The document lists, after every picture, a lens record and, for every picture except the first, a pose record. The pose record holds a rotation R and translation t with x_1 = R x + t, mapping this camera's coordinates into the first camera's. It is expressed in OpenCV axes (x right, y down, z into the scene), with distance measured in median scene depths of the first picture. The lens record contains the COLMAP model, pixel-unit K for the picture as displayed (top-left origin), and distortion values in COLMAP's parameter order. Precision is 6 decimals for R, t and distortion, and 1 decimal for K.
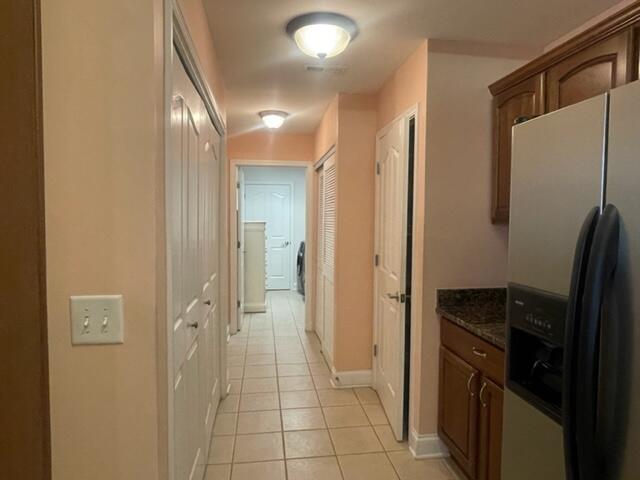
lens RADIAL K [[397.1, 0, 320.3], [0, 397.1, 241.5], [0, 0, 1]] dist [-0.001066, -0.018635]
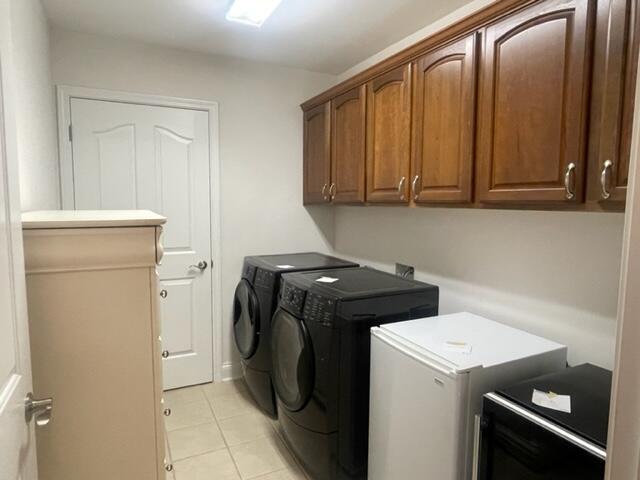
lens RADIAL K [[397.1, 0, 319.6], [0, 397.1, 235.1], [0, 0, 1]] dist [-0.001066, -0.018635]
pose [[0.950749, -0.026606, 0.308819, -0.046238], [0.018006, 0.999368, 0.030665, -0.017089], [-0.309439, -0.023594, 0.950627, 0.296233]]
